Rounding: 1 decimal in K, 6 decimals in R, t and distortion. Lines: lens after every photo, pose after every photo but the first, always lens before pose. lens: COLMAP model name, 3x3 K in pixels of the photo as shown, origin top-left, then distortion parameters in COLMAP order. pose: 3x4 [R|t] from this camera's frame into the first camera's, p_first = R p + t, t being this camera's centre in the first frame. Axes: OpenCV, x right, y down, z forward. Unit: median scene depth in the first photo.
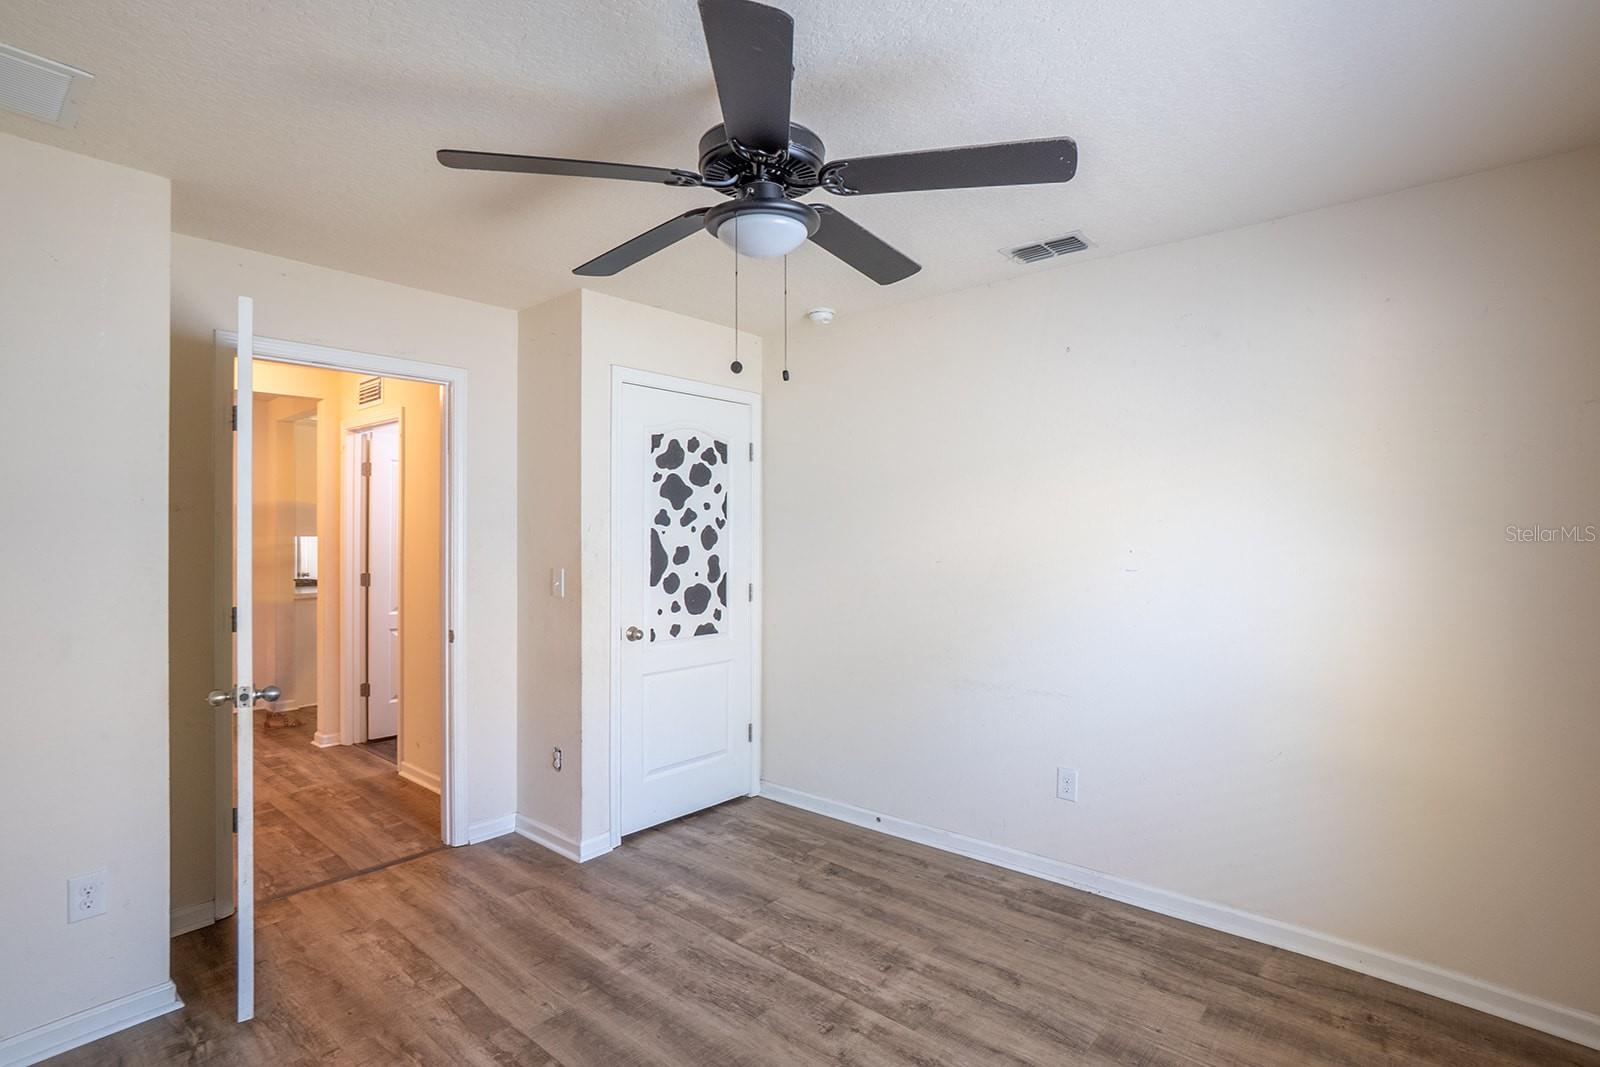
lens RADIAL K [[750.4, 0, 794.4], [0, 750.4, 533.4], [0, 0, 1]] dist [-0.030728, 0.011067]
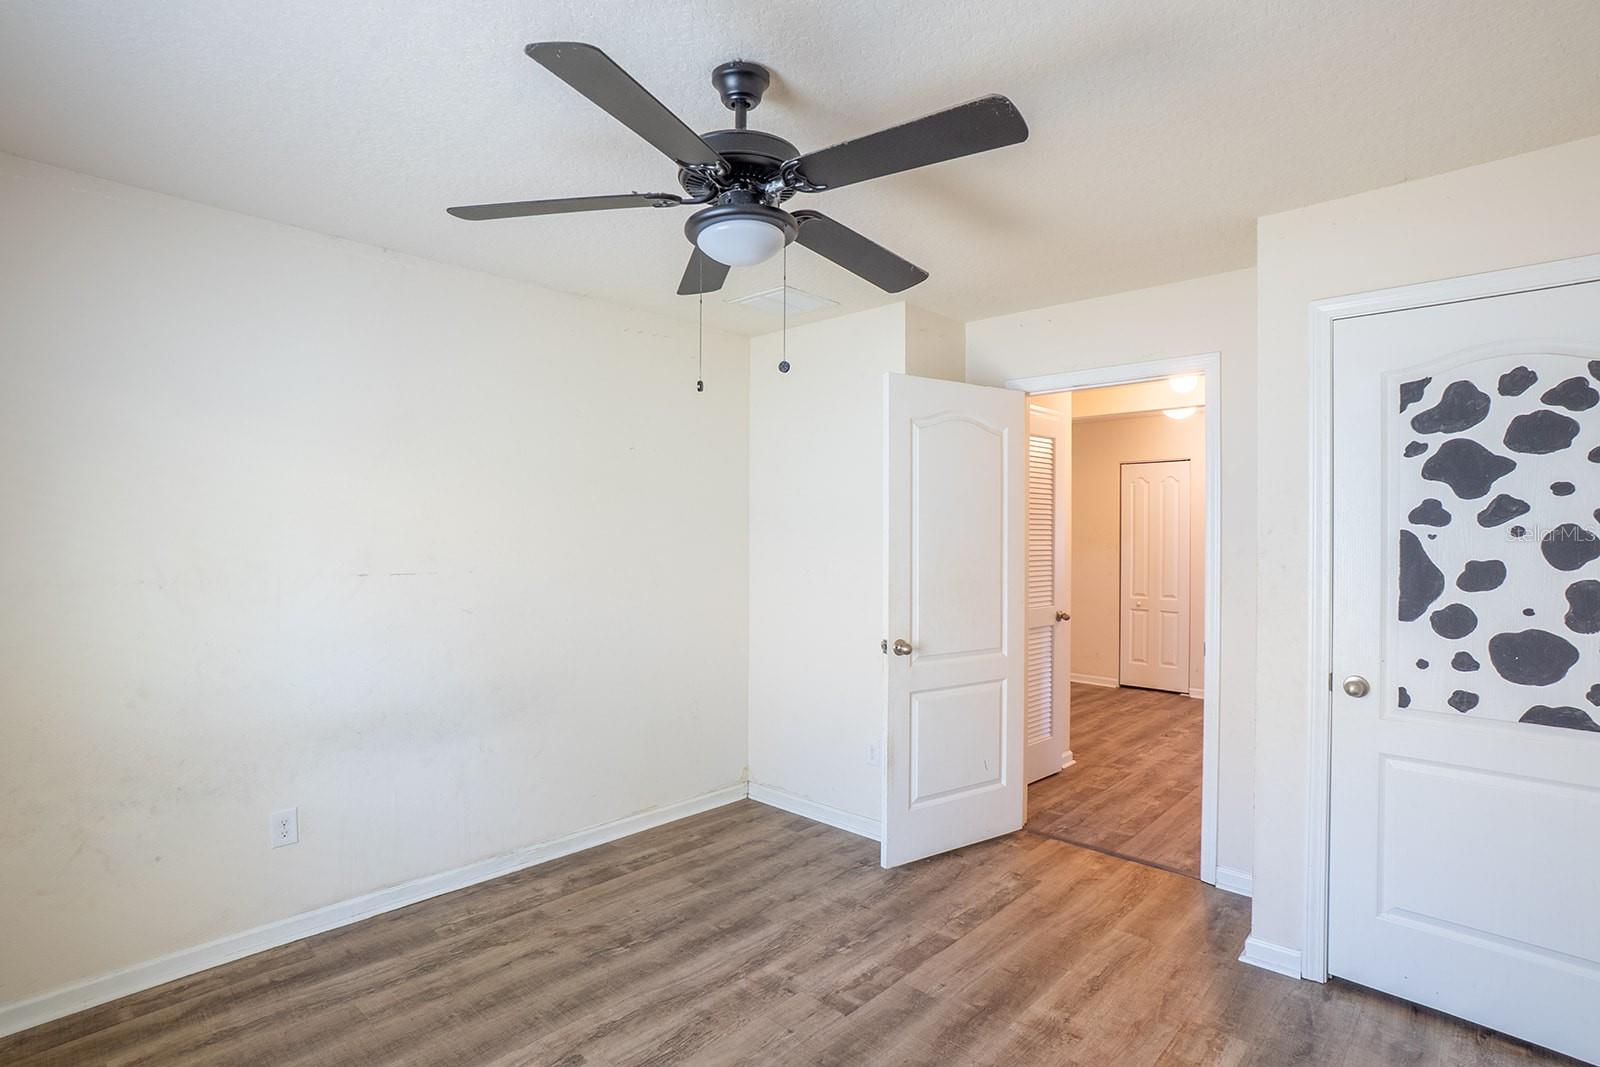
lens RADIAL K [[750.4, 0, 799.3], [0, 750.4, 535.1], [0, 0, 1]] dist [-0.030728, 0.011067]
pose [[0.008748, -0.000051, -0.999962, 0.436611], [-0.005713, 0.999984, -0.000101, 0.000398], [0.999945, 0.005714, 0.008748, 0.482144]]
